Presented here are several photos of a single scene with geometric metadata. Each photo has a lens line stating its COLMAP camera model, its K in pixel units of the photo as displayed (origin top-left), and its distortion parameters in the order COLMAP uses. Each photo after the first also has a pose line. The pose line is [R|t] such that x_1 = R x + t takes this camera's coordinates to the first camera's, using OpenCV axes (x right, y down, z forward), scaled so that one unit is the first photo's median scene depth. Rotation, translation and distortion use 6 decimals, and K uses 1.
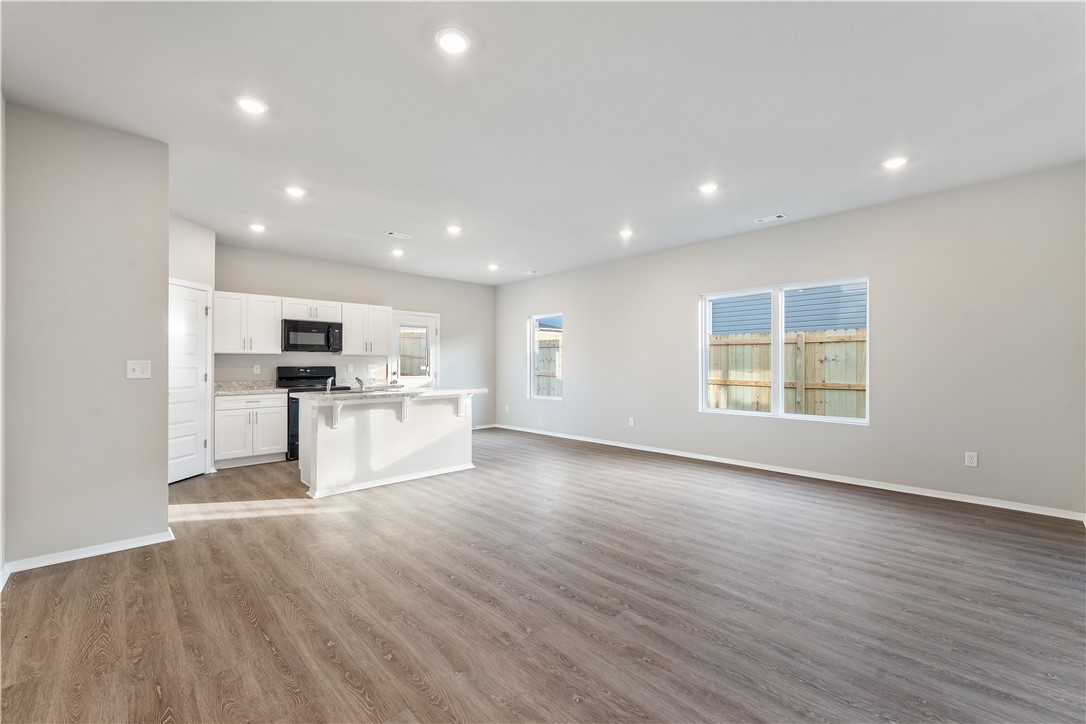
lens RADIAL K [[447.1, 0, 545.6], [0, 447.1, 365.9], [0, 0, 1]] dist [0.001969, -0.000340]
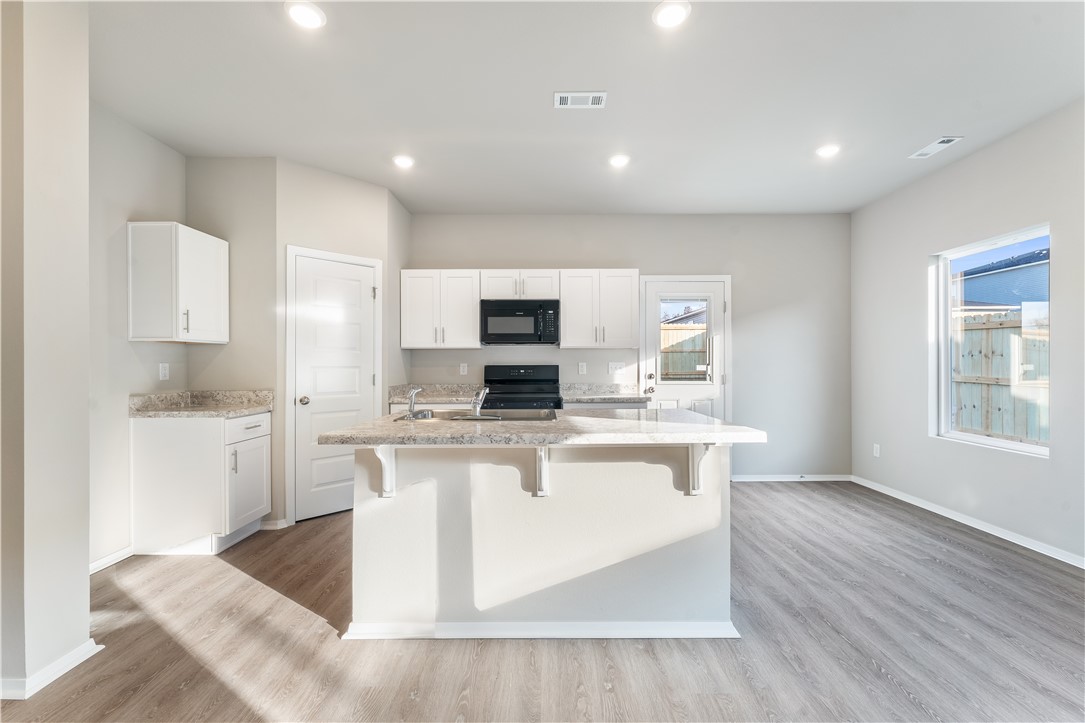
lens RADIAL K [[446.7, 0, 545.1], [0, 446.7, 365.4], [0, 0, 1]] dist [0.001969, -0.000340]
pose [[0.725961, 0.004841, -0.687719, -0.016945], [-0.001676, 0.999985, 0.005269, -0.002577], [0.687734, -0.002672, 0.725958, 0.571342]]
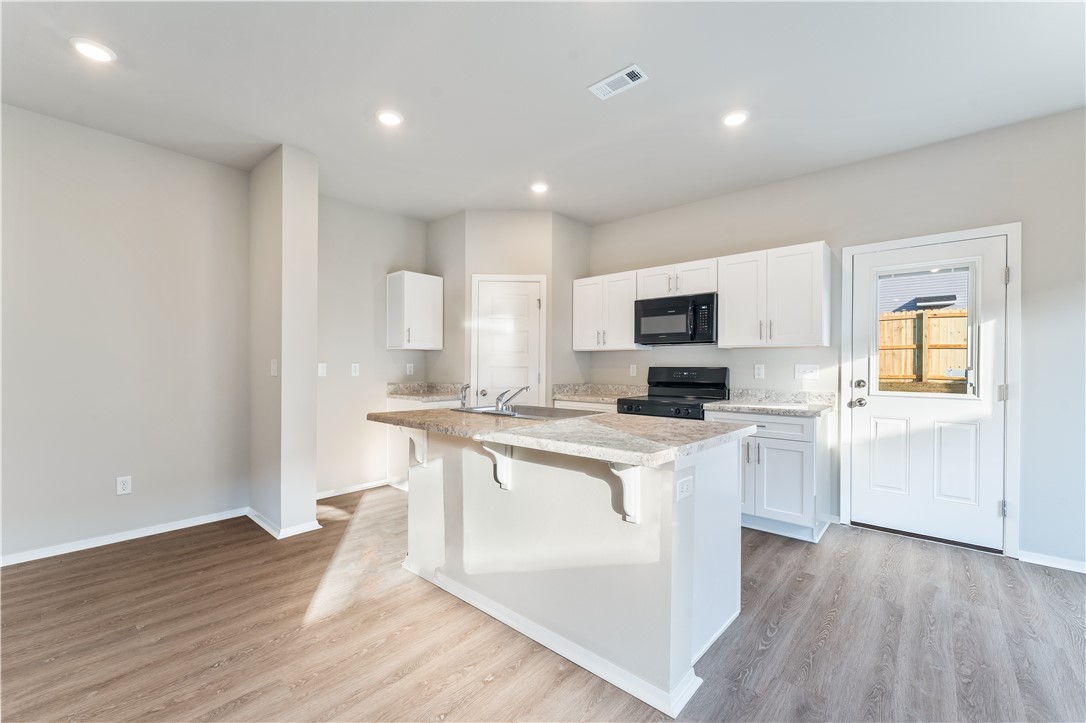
lens RADIAL K [[447.1, 0, 545.6], [0, 447.1, 365.4], [0, 0, 1]] dist [0.001969, -0.000340]
pose [[0.091011, 0.005039, -0.995837, 0.116958], [-0.005904, 0.999972, 0.004520, -0.003268], [0.995832, 0.005468, 0.091038, 0.825081]]
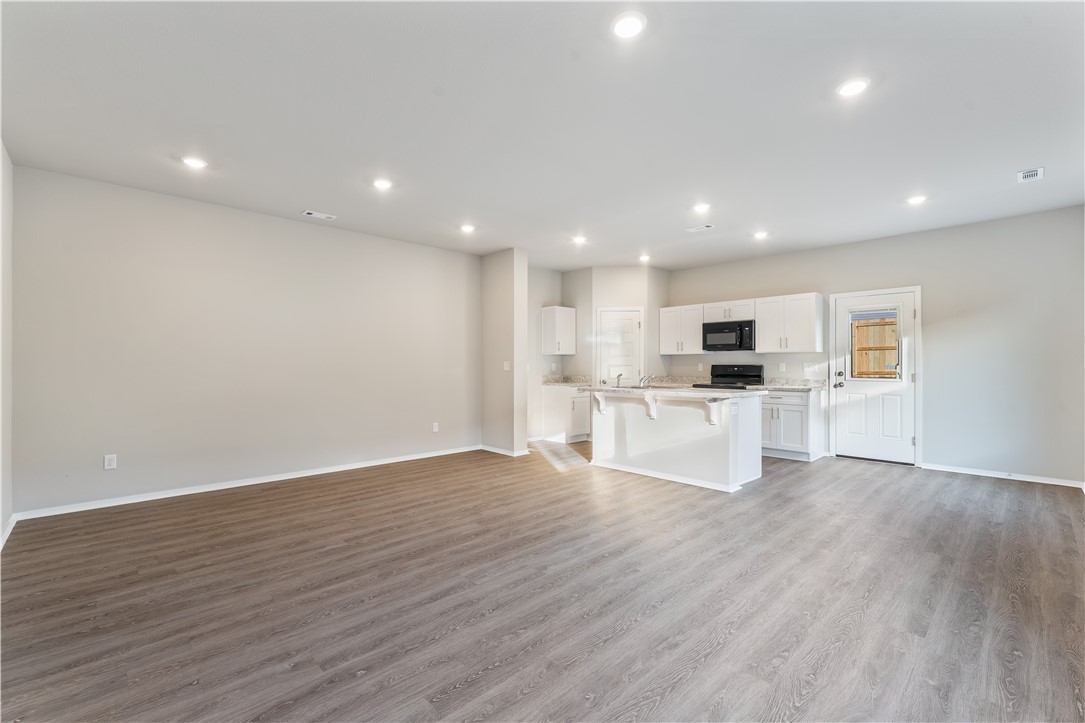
lens RADIAL K [[467.2, 0, 546.2], [0, 467.2, 362.0], [0, 0, 1]] dist [-0.000377, 0.000365]
pose [[0.005138, -0.001600, -0.999986, 0.624895], [-0.000531, 0.999999, -0.001602, -0.003696], [0.999987, 0.000539, 0.005137, 0.619609]]
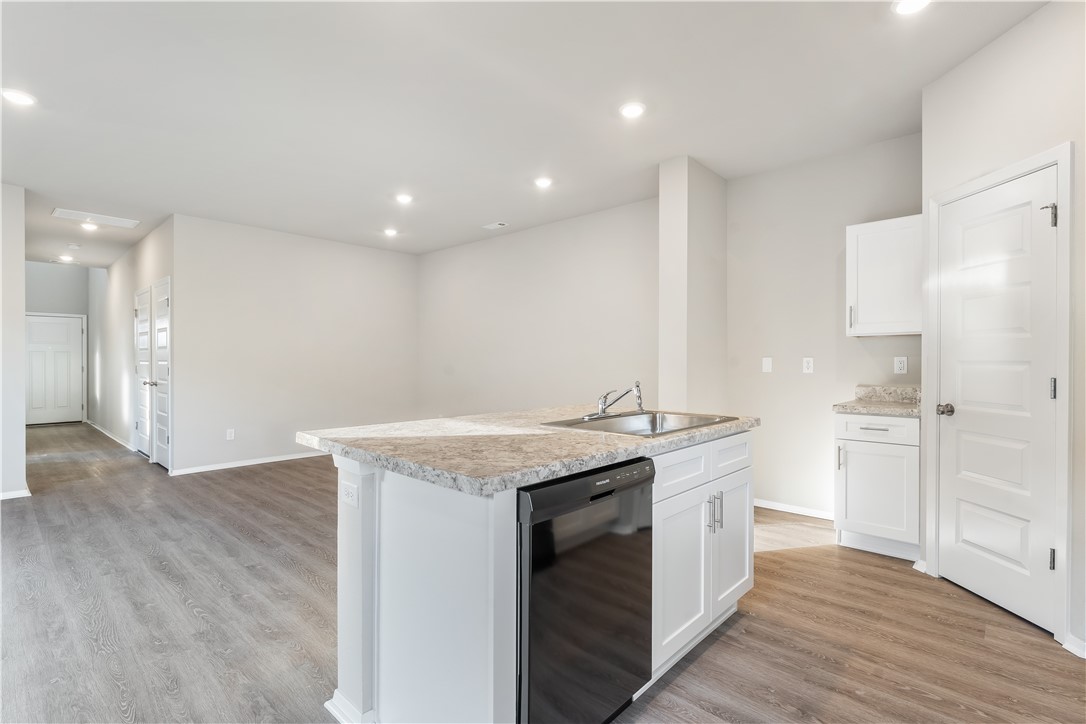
lens RADIAL K [[511.1, 0, 543.0], [0, 511.1, 362.0], [0, 0, 1]] dist [-0.002185, -0.000377]
pose [[-0.997929, 0.005906, -0.064050, -0.258899], [0.005585, 0.999971, 0.005198, -0.000874], [0.064079, 0.004829, -0.997933, 1.248584]]
